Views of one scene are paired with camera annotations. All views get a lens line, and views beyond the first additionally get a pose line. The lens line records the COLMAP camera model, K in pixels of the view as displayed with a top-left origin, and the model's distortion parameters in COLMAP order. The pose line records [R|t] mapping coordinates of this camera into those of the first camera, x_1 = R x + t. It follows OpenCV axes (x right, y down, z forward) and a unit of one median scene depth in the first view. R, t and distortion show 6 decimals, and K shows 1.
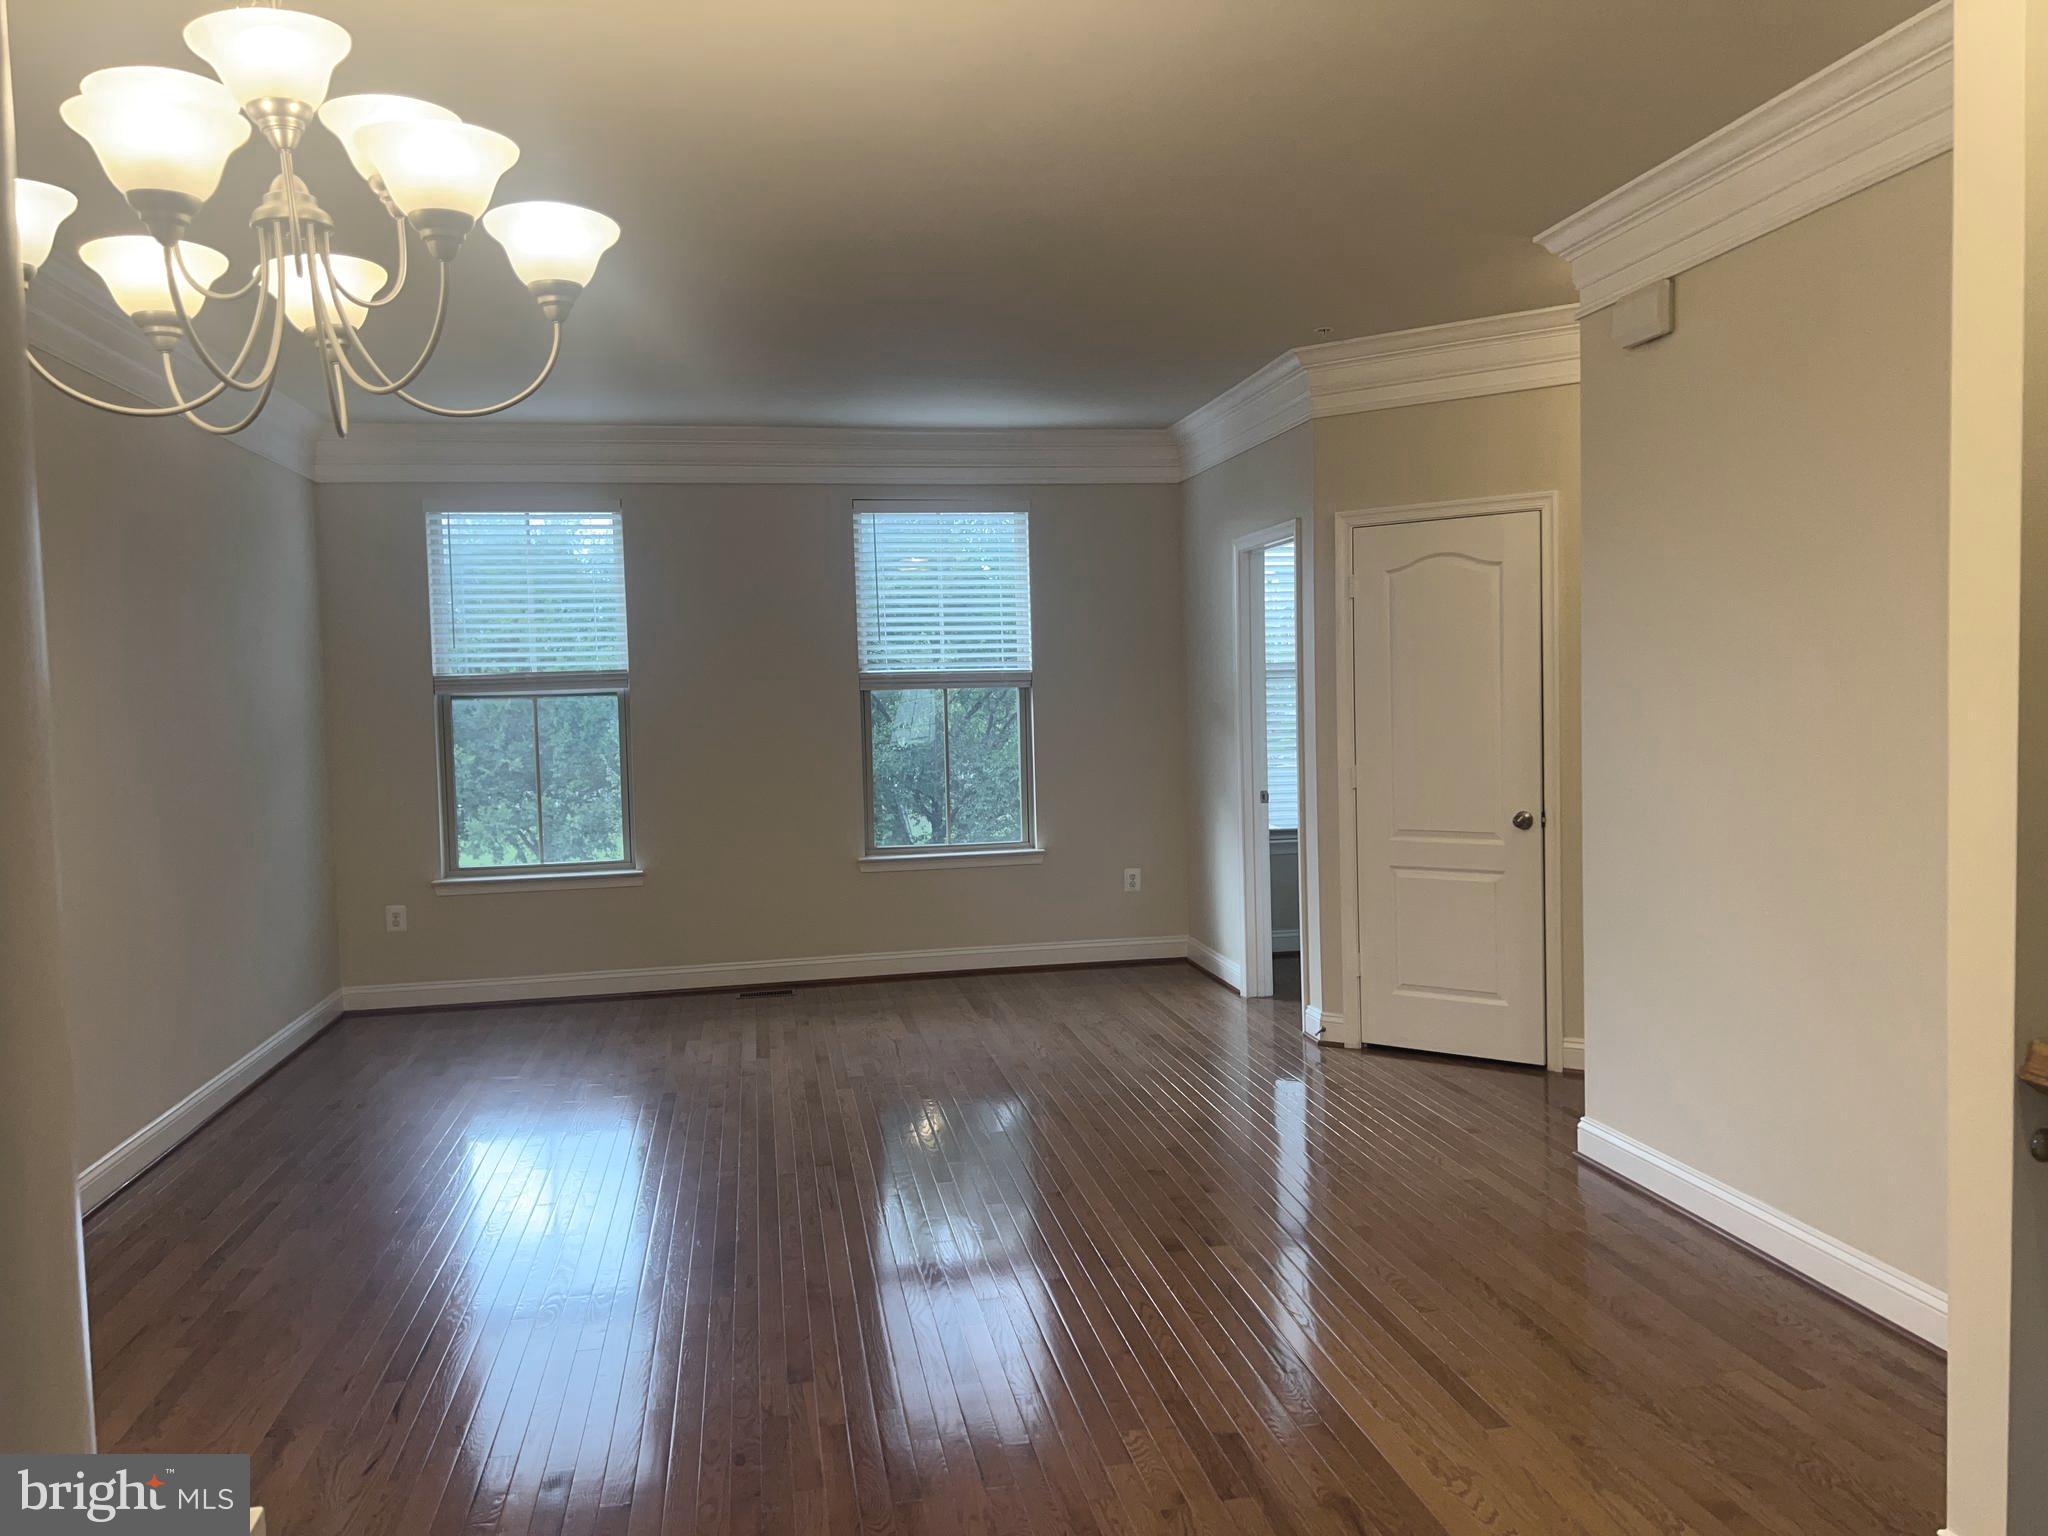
lens RADIAL K [[1493.6, 0, 1024.0], [0, 1493.6, 768.0], [0, 0, 1]] dist [0.105506, -0.131755]
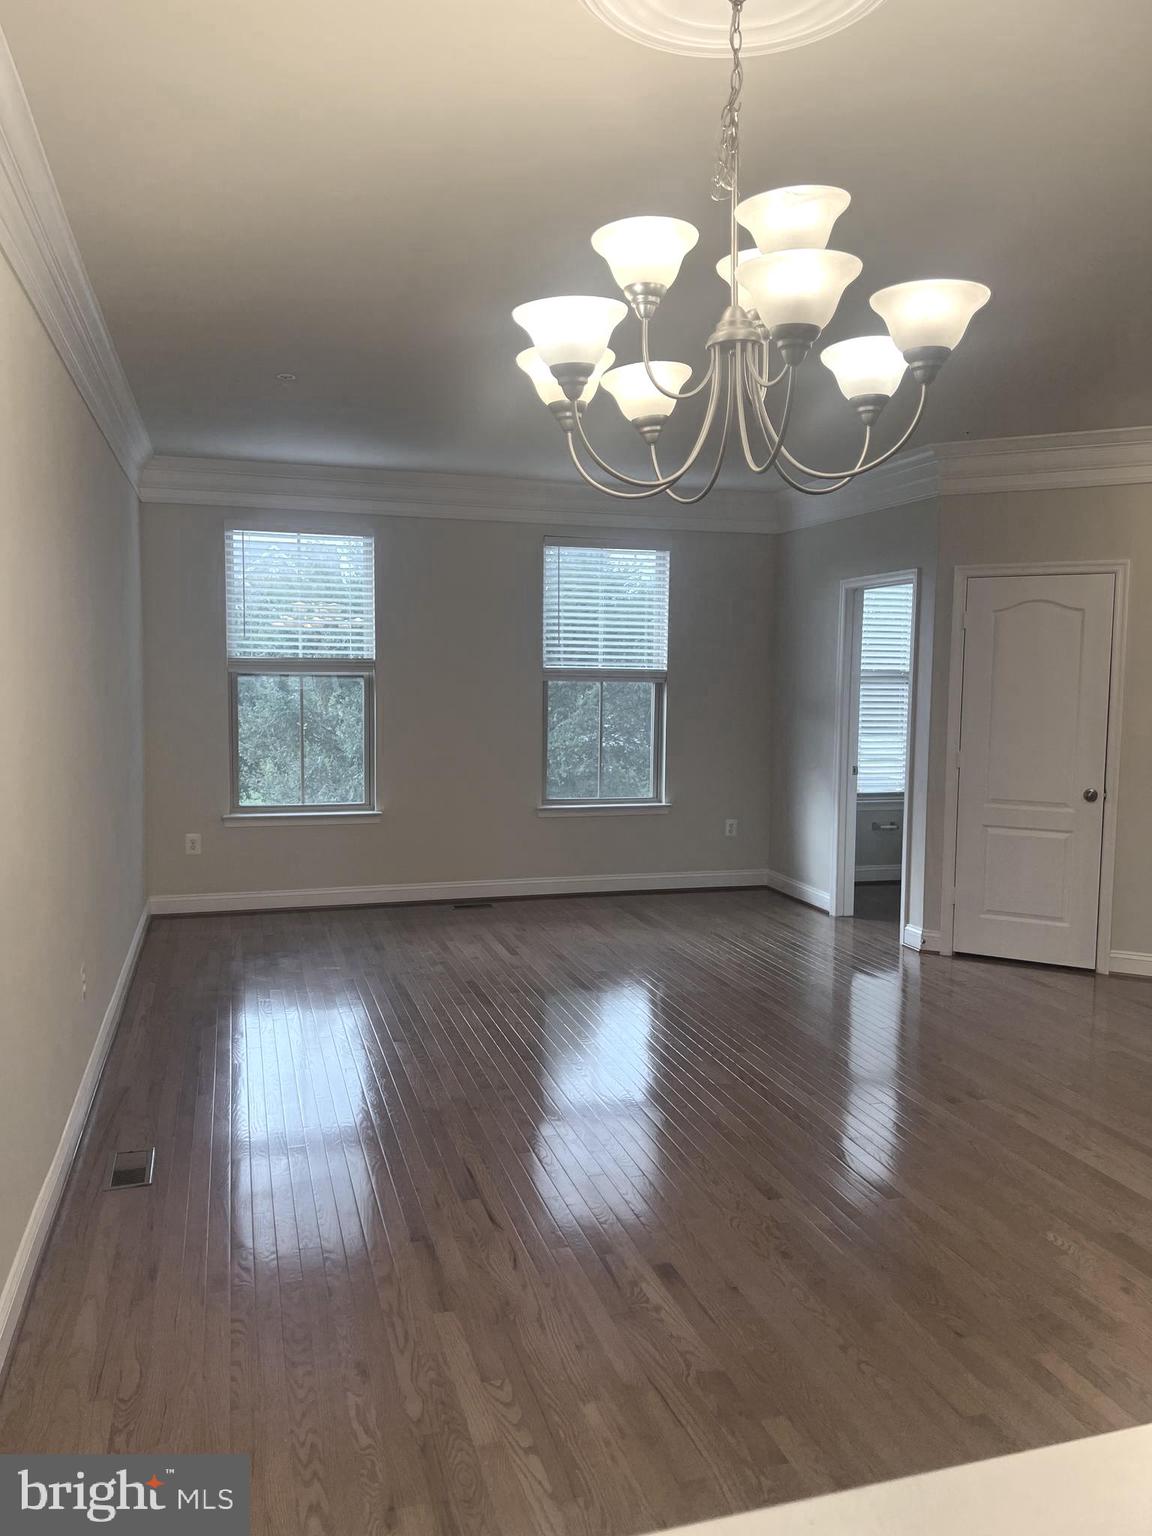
lens RADIAL K [[1120.2, 0, 579.8], [0, 1120.2, 771.5], [0, 0, 1]] dist [0.105506, -0.131755]
pose [[0.993551, 0.029151, 0.109577, -0.193324], [-0.032683, 0.998998, 0.030575, -0.002938], [-0.108576, -0.033959, 0.993508, 0.004762]]
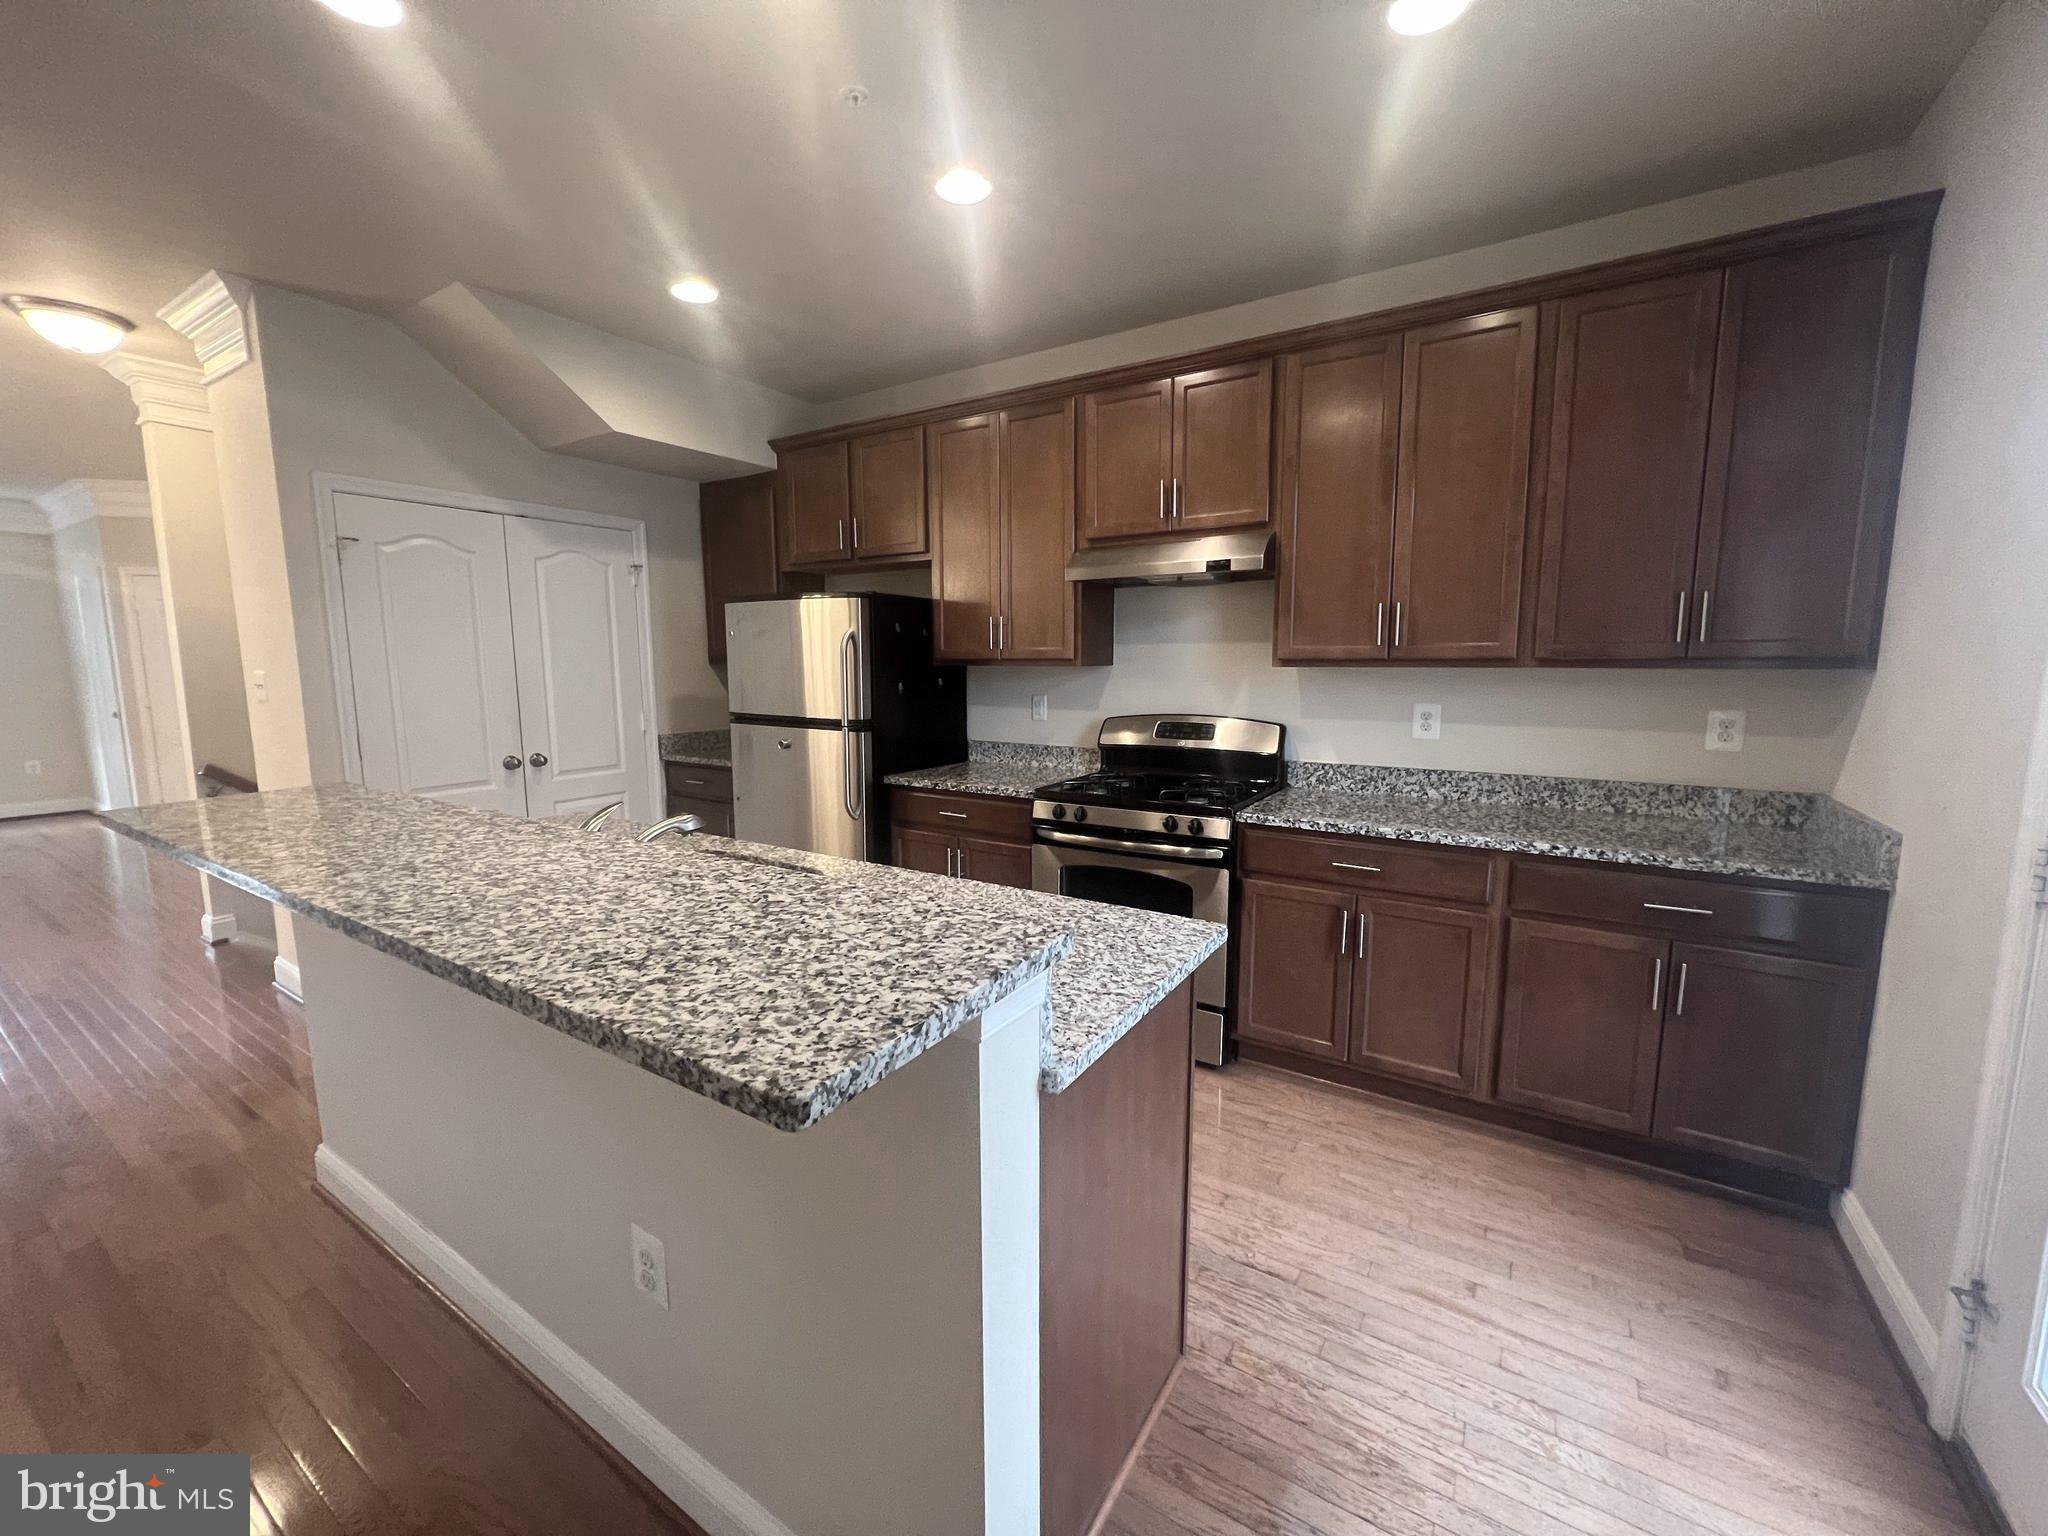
lens RADIAL K [[817.6, 0, 1016.6], [0, 817.6, 764.7], [0, 0, 1]] dist [-0.000805, 0.000394]
pose [[0.689727, -0.069220, 0.720753, 0.187085], [0.023095, 0.997017, 0.073650, 0.029998], [-0.723701, -0.034153, 0.689268, -0.485887]]
